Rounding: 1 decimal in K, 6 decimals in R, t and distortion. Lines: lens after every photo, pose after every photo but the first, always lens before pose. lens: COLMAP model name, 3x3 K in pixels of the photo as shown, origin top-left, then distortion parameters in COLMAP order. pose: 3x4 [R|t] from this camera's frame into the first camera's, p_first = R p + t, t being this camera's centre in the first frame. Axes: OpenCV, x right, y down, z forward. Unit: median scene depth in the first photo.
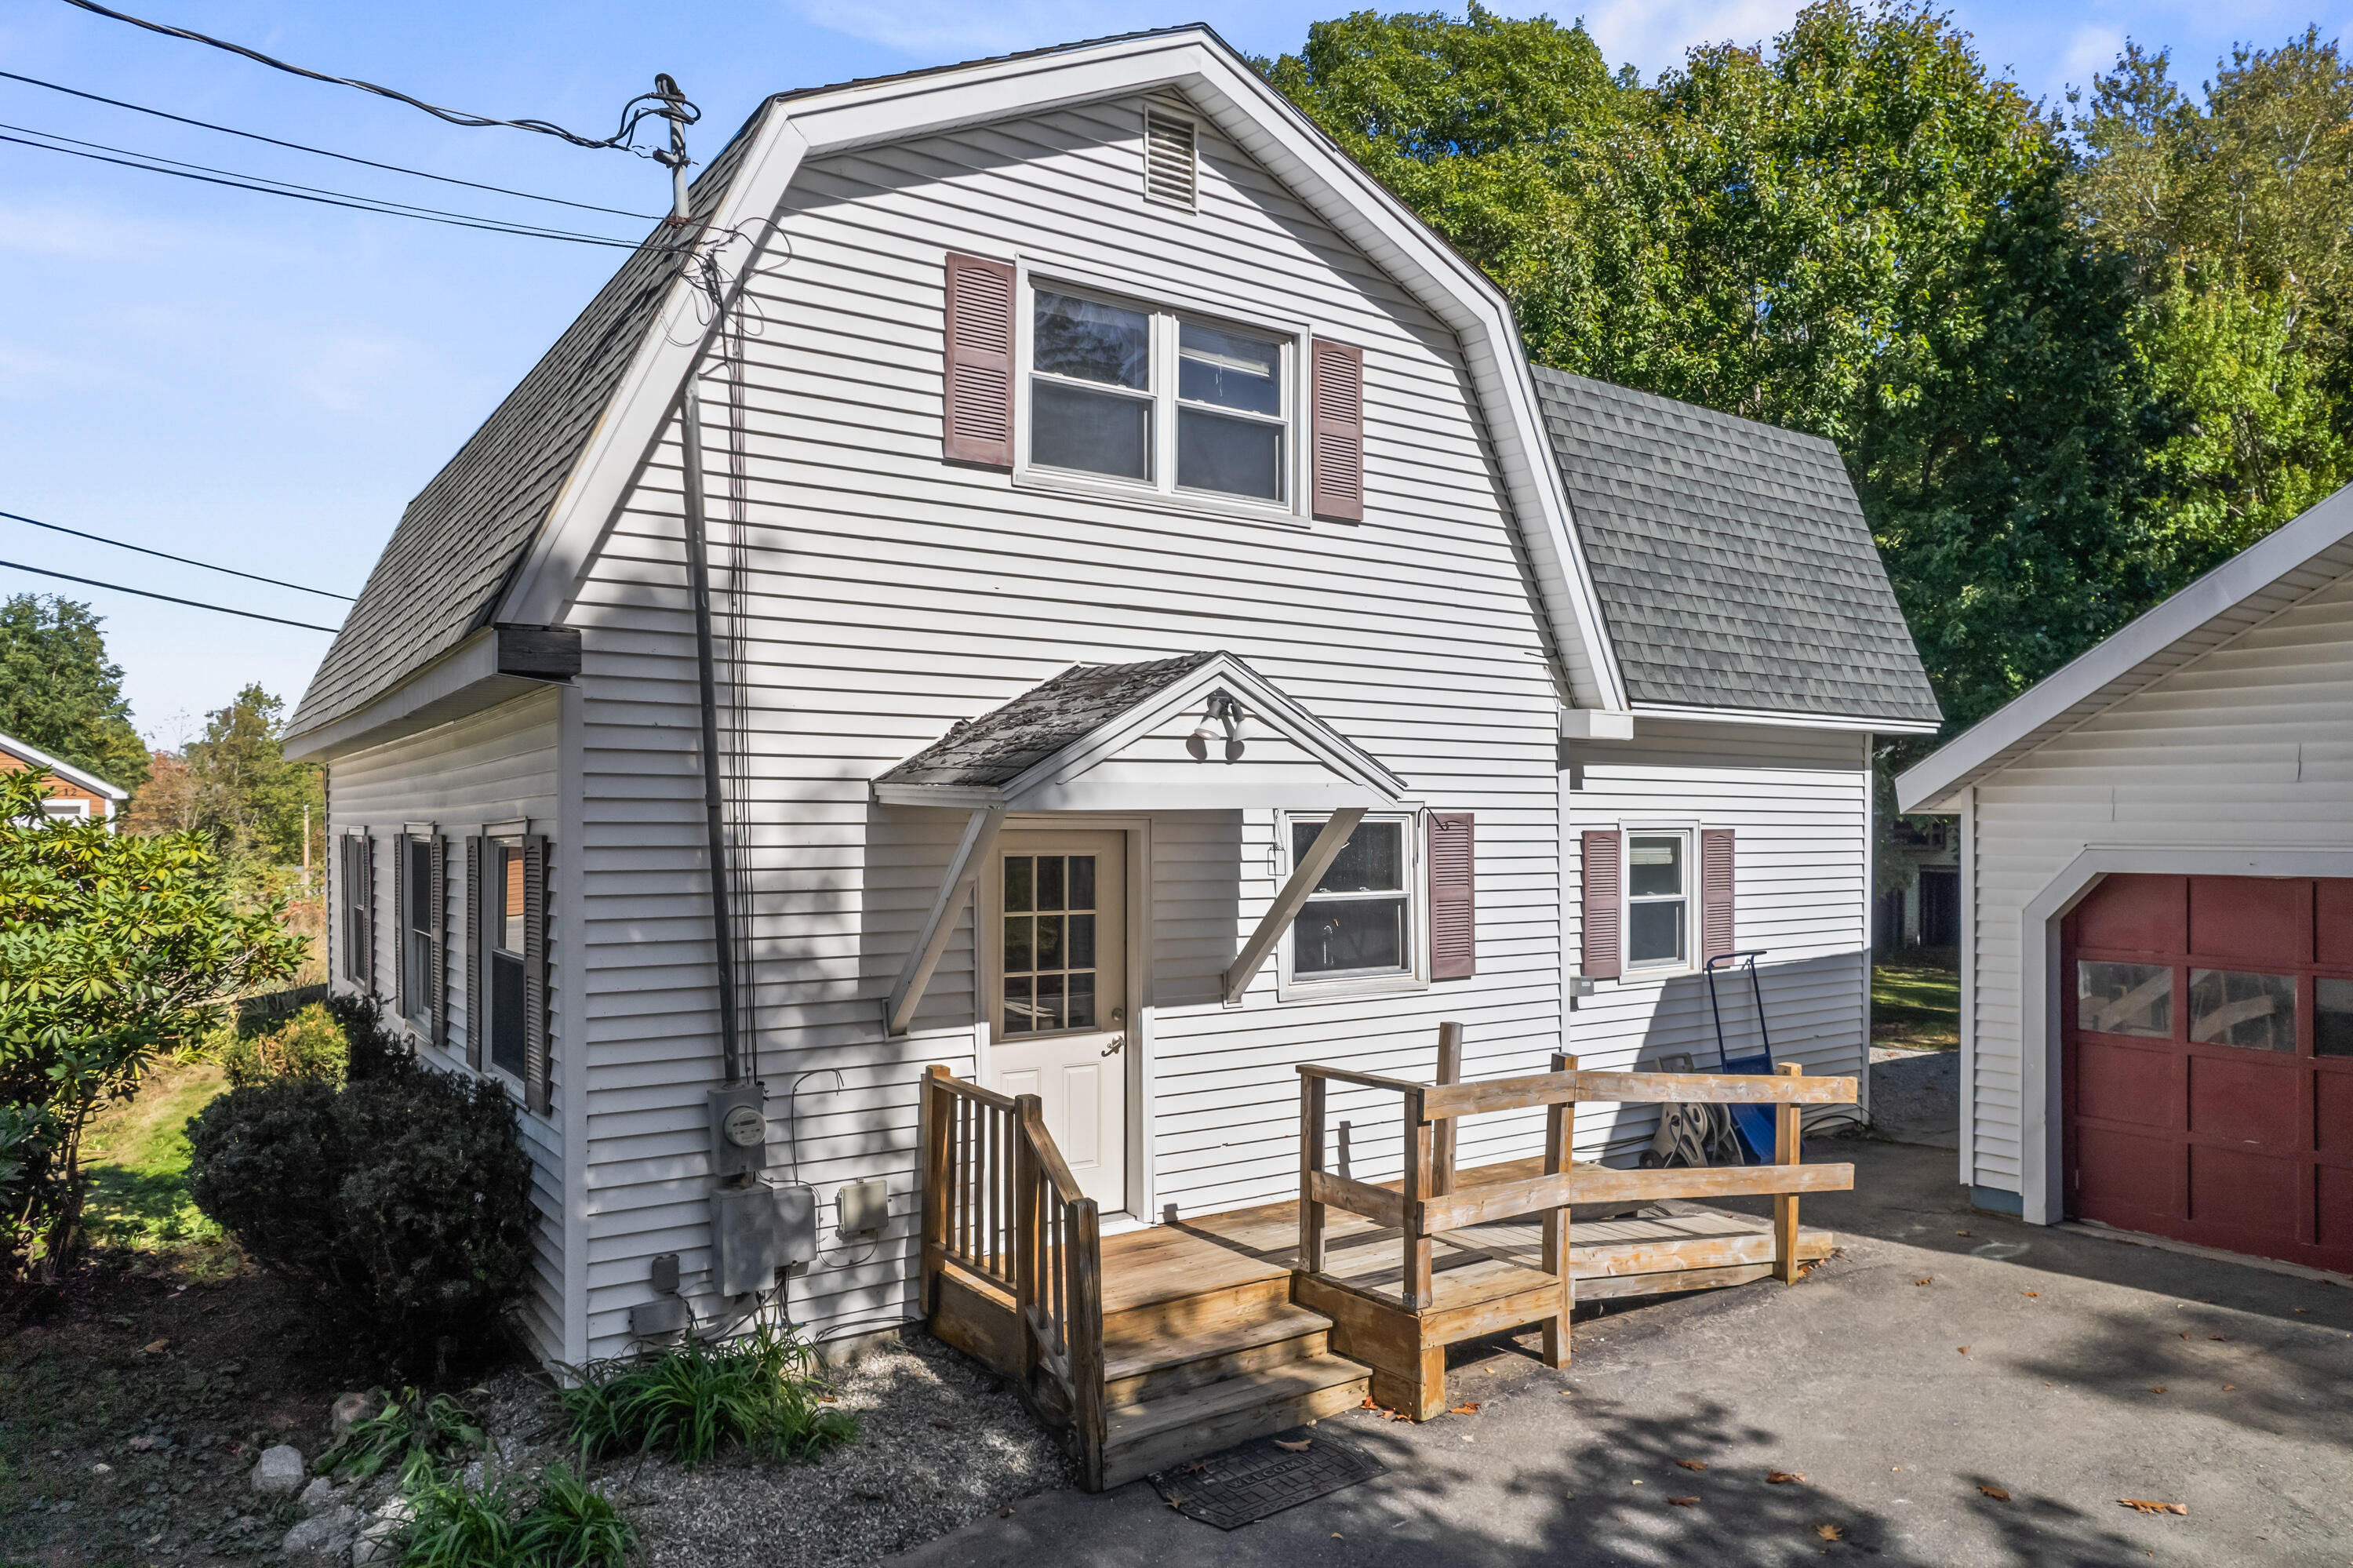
lens RADIAL K [[1497.9, 0, 1205.1], [0, 1497.9, 838.9], [0, 0, 1]] dist [-0.077576, 0.065556]
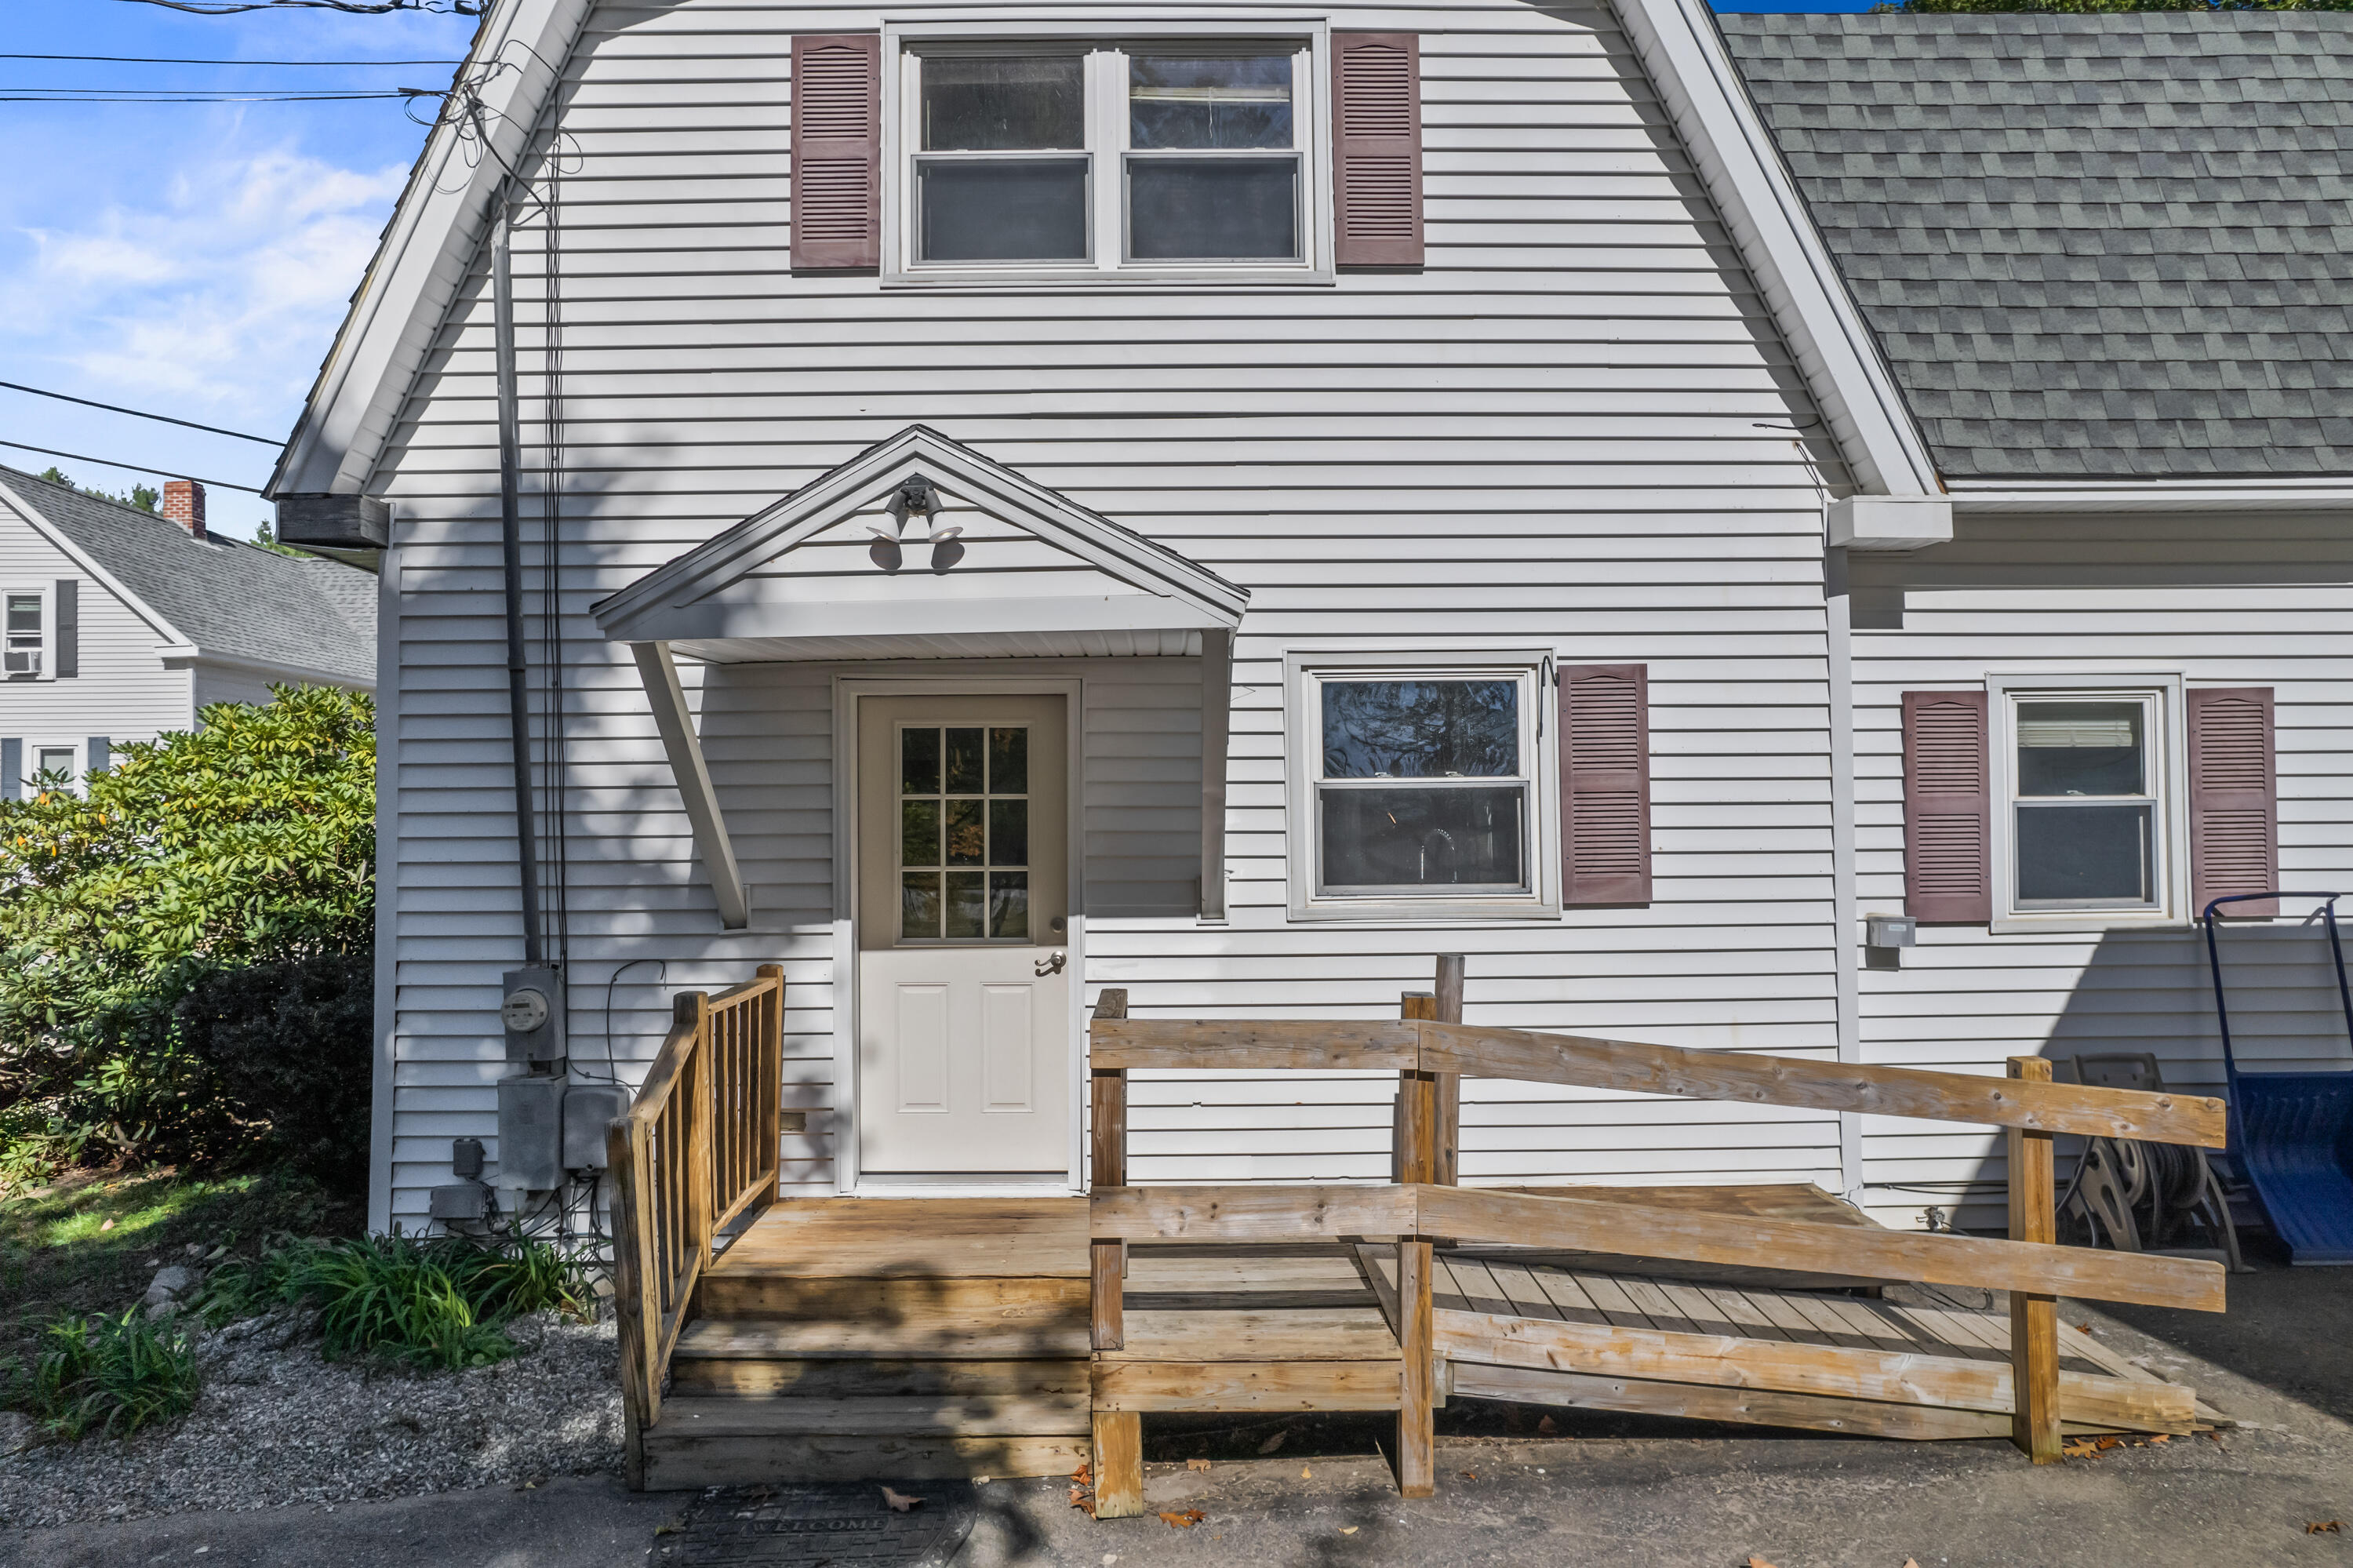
lens RADIAL K [[1509.8, 0, 1141.6], [0, 1509.8, 790.0], [0, 0, 1]] dist [-0.085329, 0.063942]
pose [[0.825413, -0.016136, -0.564298, 0.382890], [0.004636, 0.999751, -0.021807, 0.055181], [0.564510, 0.015384, 0.825283, 0.316044]]
